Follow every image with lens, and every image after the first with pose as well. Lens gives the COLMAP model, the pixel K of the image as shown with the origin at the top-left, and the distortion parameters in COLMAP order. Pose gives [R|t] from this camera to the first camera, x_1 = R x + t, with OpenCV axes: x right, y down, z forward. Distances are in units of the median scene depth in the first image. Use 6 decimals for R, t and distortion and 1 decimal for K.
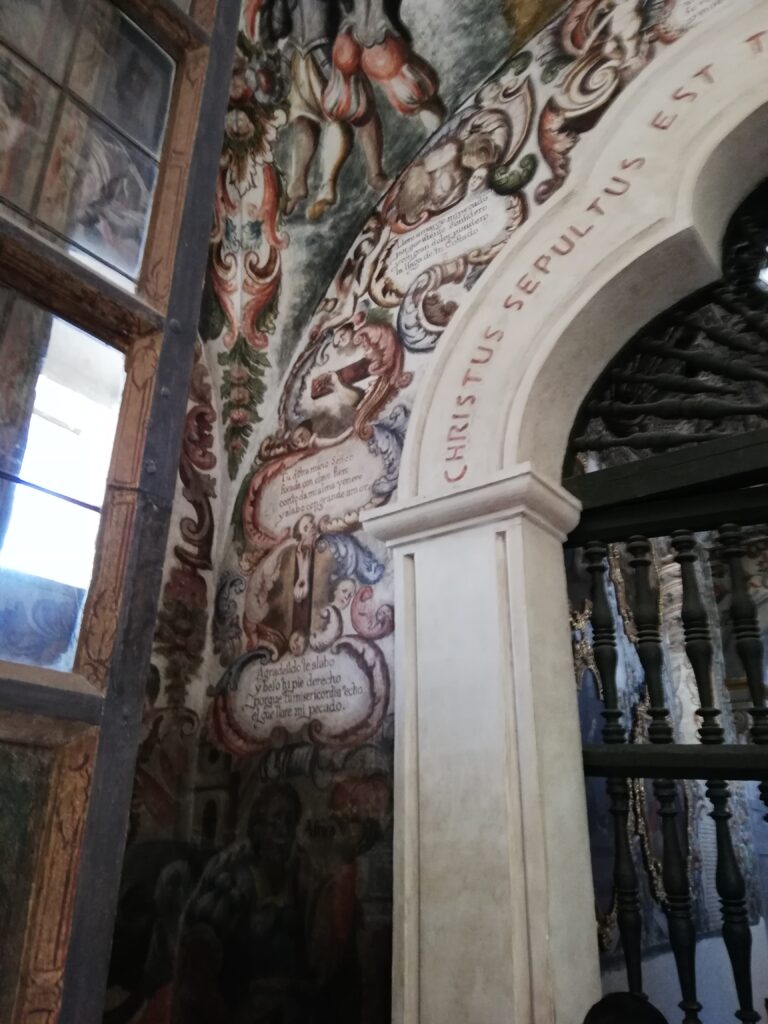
lens RADIAL K [[798.7, 0, 385.2], [0, 798.7, 510.2], [0, 0, 1]] dist [0.004370, 0.001719]
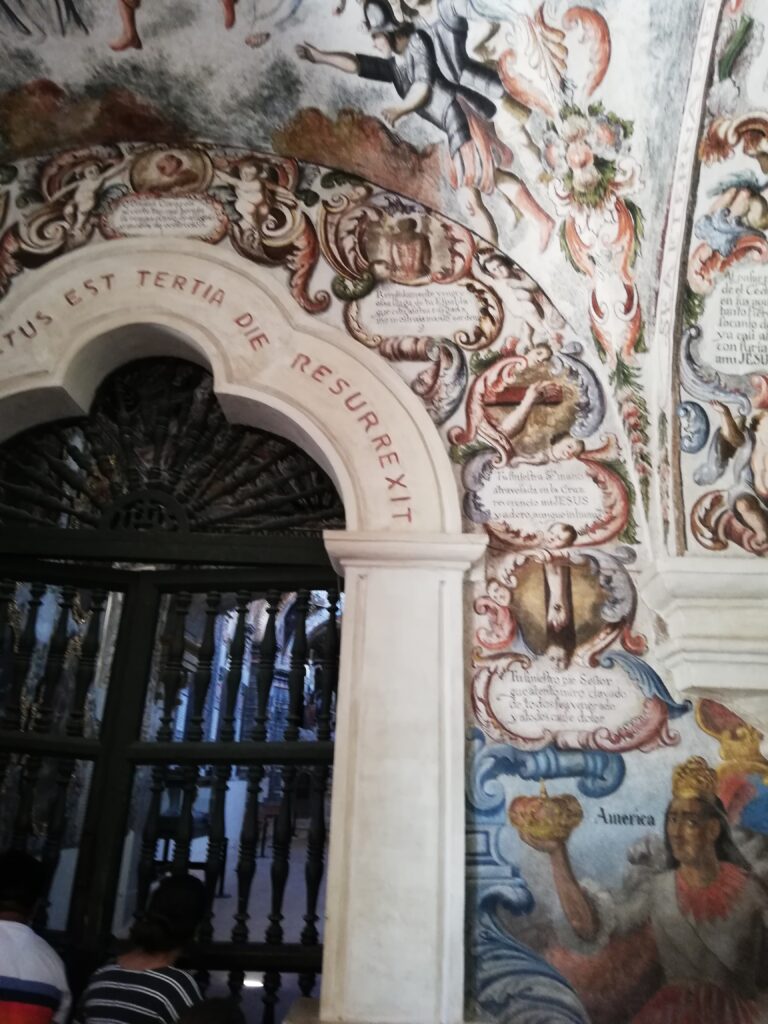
lens RADIAL K [[798.7, 0, 384.1], [0, 798.7, 512.8], [0, 0, 1]] dist [0.004370, 0.001719]
pose [[0.820149, 0.218868, 0.528632, 0.119993], [-0.269874, 0.962685, 0.020120, -0.266626], [-0.504503, -0.159166, 0.848613, -0.481928]]
